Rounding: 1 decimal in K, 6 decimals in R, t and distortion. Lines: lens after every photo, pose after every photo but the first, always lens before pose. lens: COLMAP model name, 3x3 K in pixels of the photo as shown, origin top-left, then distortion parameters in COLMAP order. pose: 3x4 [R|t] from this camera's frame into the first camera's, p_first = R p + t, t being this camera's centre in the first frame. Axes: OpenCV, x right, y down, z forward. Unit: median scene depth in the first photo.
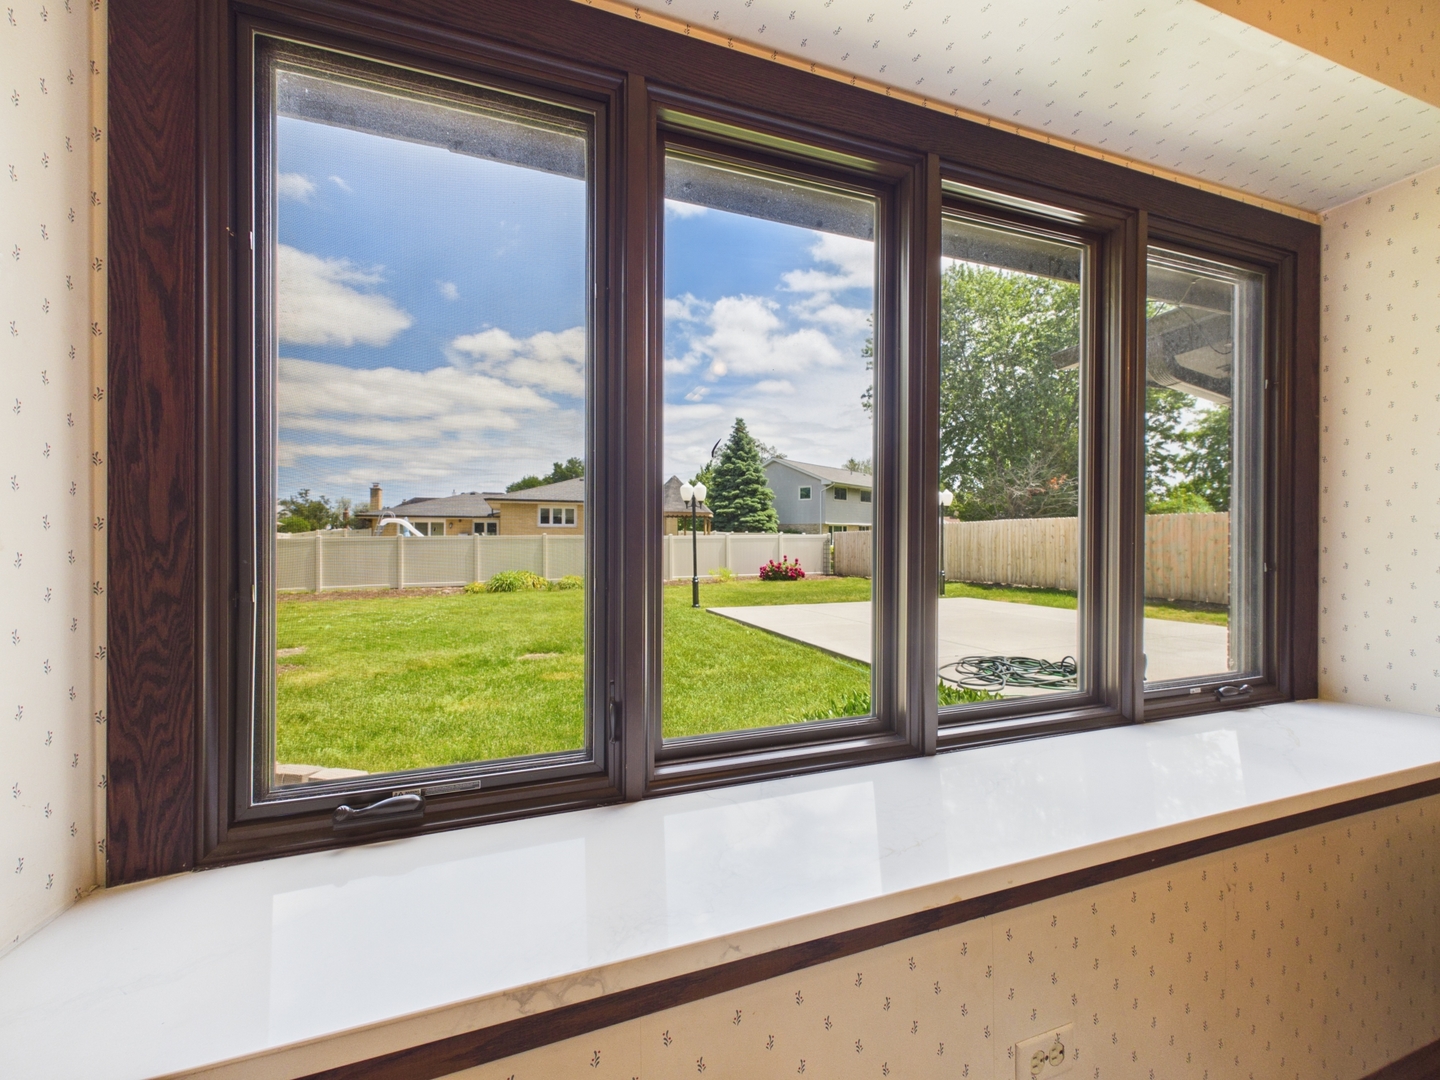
lens RADIAL K [[579.4, 0, 721.1], [0, 579.4, 538.4], [0, 0, 1]] dist [0.000179, -0.000006]
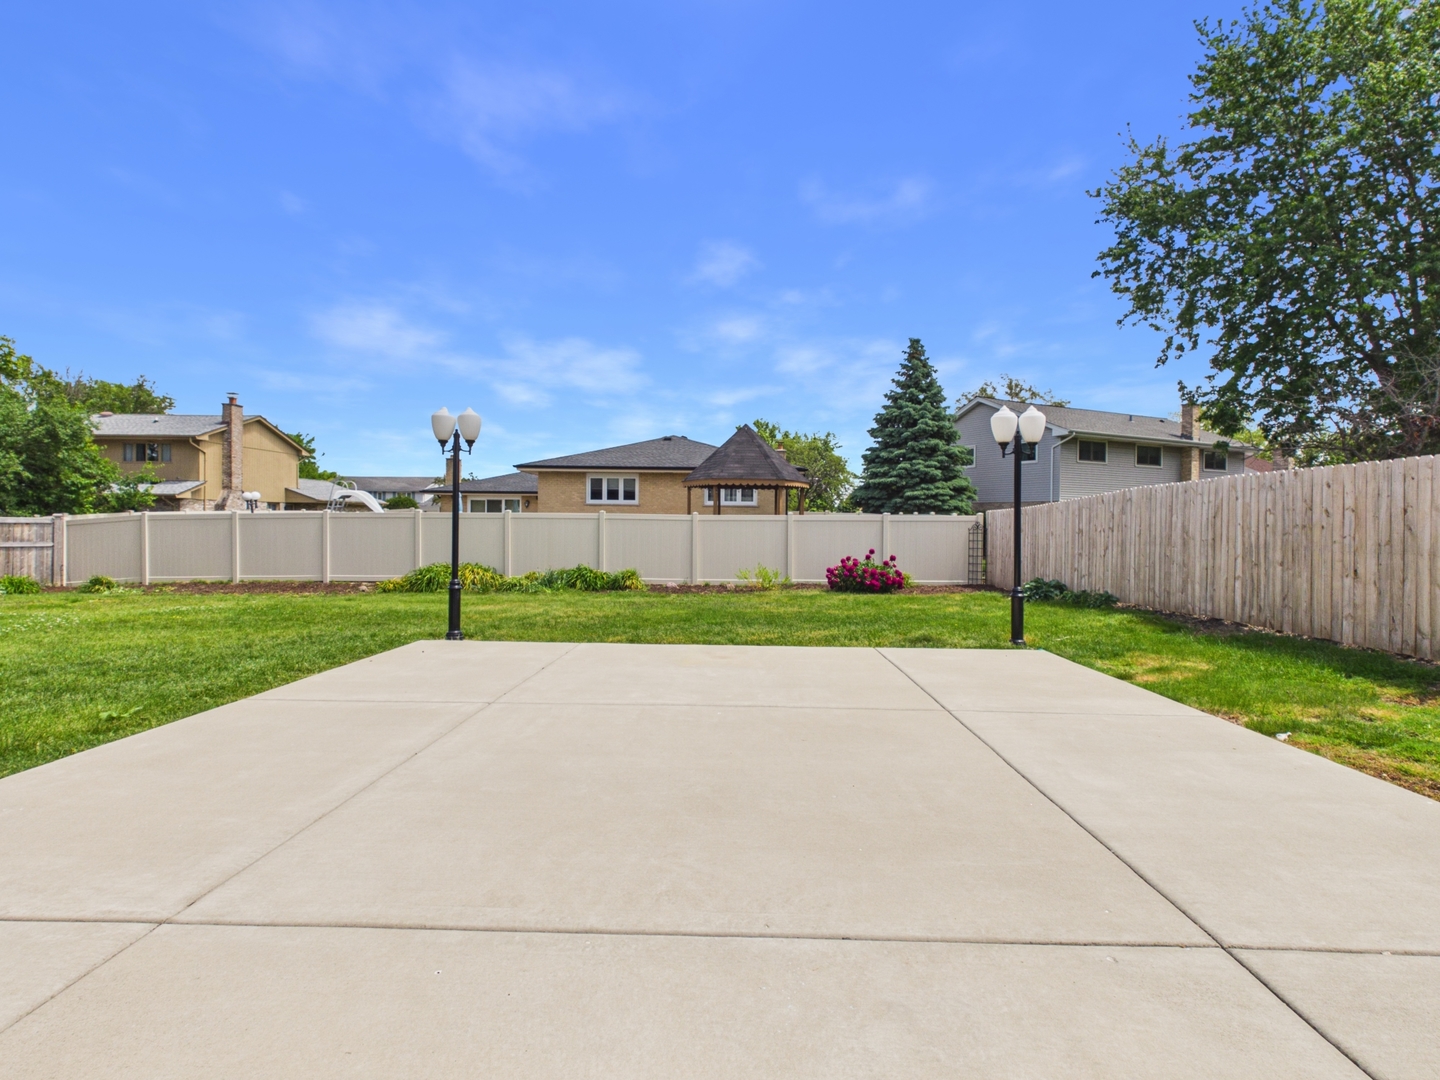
lens RADIAL K [[757.7, 0, 715.9], [0, 757.7, 531.6], [0, 0, 1]] dist [0.002636, -0.000055]
pose [[0.931820, 0.013217, -0.362681, 0.145370], [-0.010959, 0.999906, 0.008283, 0.004290], [0.362756, -0.003743, 0.931877, 0.143760]]
